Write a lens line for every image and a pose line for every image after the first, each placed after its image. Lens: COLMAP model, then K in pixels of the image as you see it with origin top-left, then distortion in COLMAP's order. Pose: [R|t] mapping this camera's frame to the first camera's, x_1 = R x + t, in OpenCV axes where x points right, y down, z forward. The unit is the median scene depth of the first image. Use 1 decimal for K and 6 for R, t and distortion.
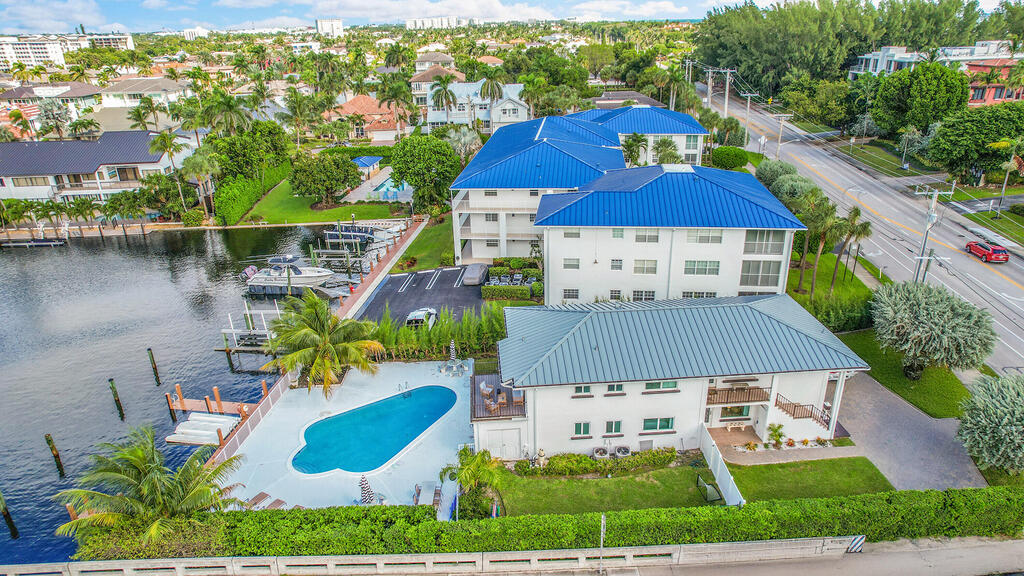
lens RADIAL K [[650.2, 0, 516.4], [0, 650.2, 296.4], [0, 0, 1]] dist [-0.074524, 0.067124]
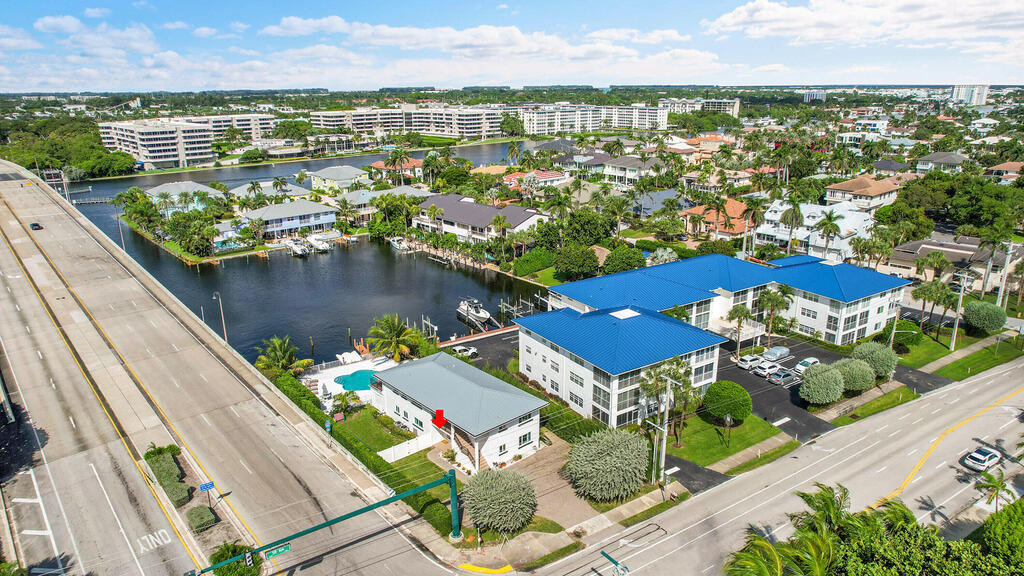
lens RADIAL K [[650.2, 0, 516.4], [0, 650.2, 296.4], [0, 0, 1]] dist [-0.074524, 0.067124]
pose [[0.620521, 0.259633, -0.739962, 1.215795], [-0.313495, 0.947050, 0.069402, -0.276247], [0.718801, 0.188909, 0.669058, -0.133094]]
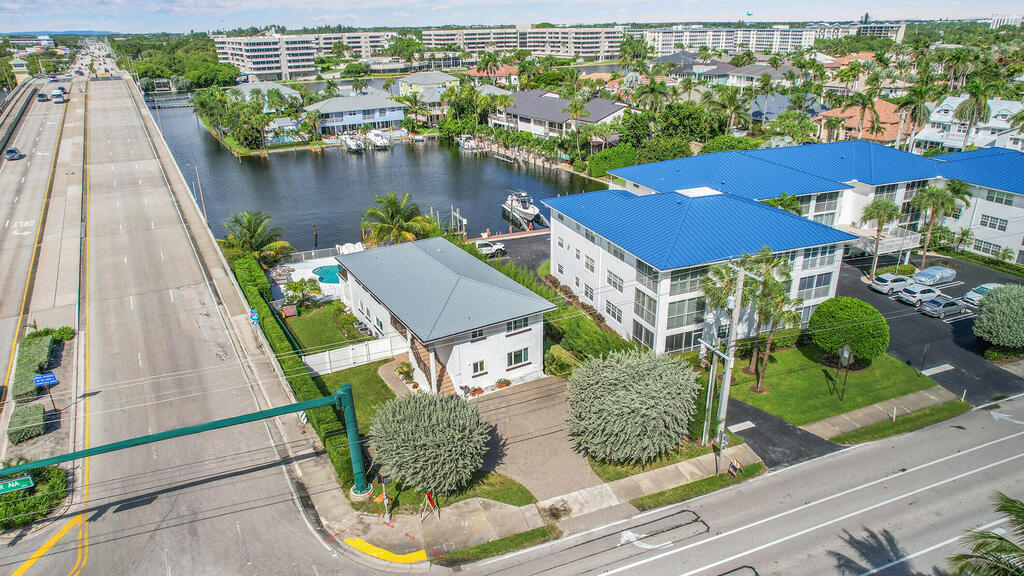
lens RADIAL K [[650.2, 0, 516.4], [0, 650.2, 296.4], [0, 0, 1]] dist [-0.074524, 0.067124]
pose [[0.458180, 0.359571, -0.812884, 1.014629], [-0.344452, 0.914890, 0.210543, -0.177055], [0.819405, 0.183532, 0.543039, 0.314929]]
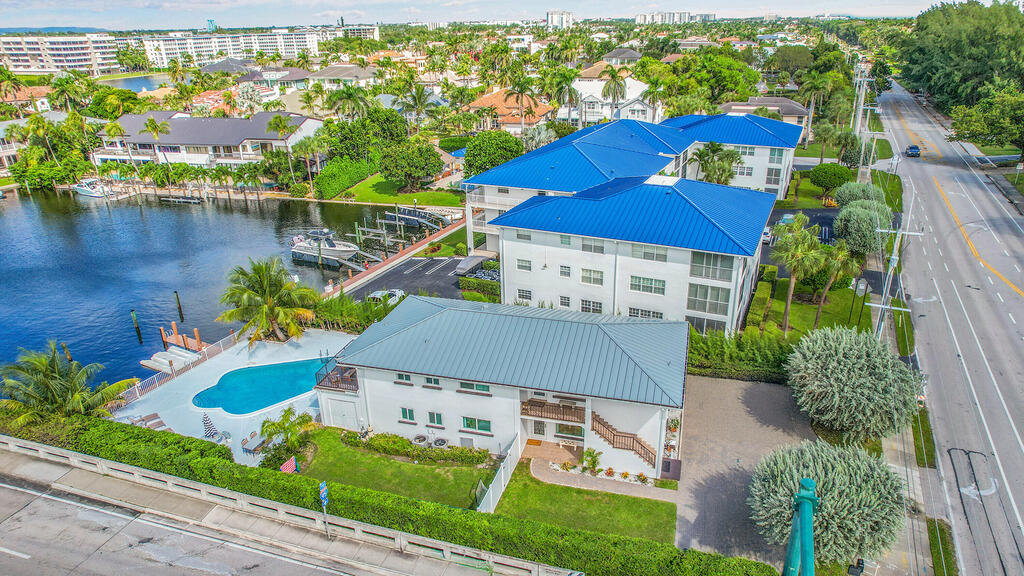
lens RADIAL K [[650.2, 0, 516.4], [0, 650.2, 296.4], [0, 0, 1]] dist [-0.074524, 0.067124]
pose [[0.943300, 0.135354, -0.303091, 0.383356], [-0.132950, 0.990708, 0.028652, -0.028533], [0.304153, 0.013269, 0.952531, 0.024011]]
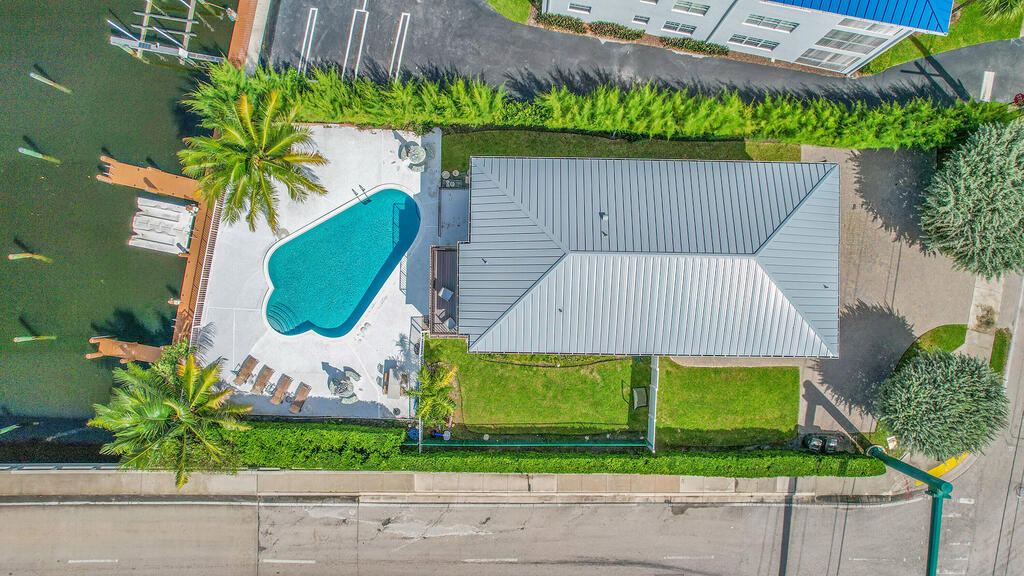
lens RADIAL K [[650.2, 0, 516.4], [0, 650.2, 296.4], [0, 0, 1]] dist [-0.074524, 0.067124]
pose [[0.996309, 0.083775, 0.018710, 0.026808], [-0.048596, 0.370809, 0.927437, -0.517902], [0.070758, -0.924923, 0.373511, 0.455027]]
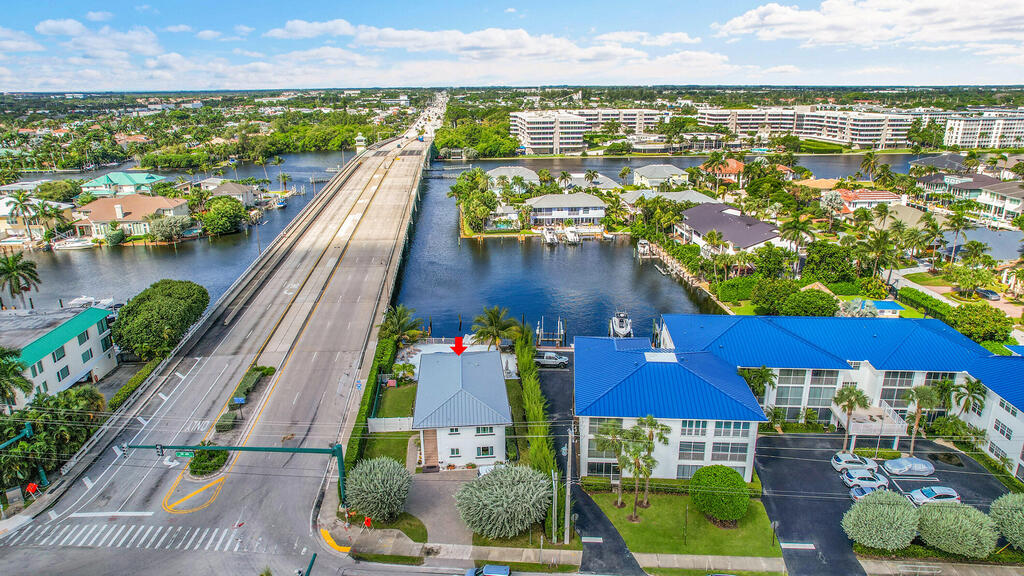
lens RADIAL K [[650.2, 0, 516.4], [0, 650.2, 296.4], [0, 0, 1]] dist [-0.074524, 0.067124]
pose [[0.023683, 0.331373, -0.943202, 1.448744], [-0.387263, 0.872846, 0.296931, -0.593355], [0.921665, 0.358235, 0.149000, 0.559647]]
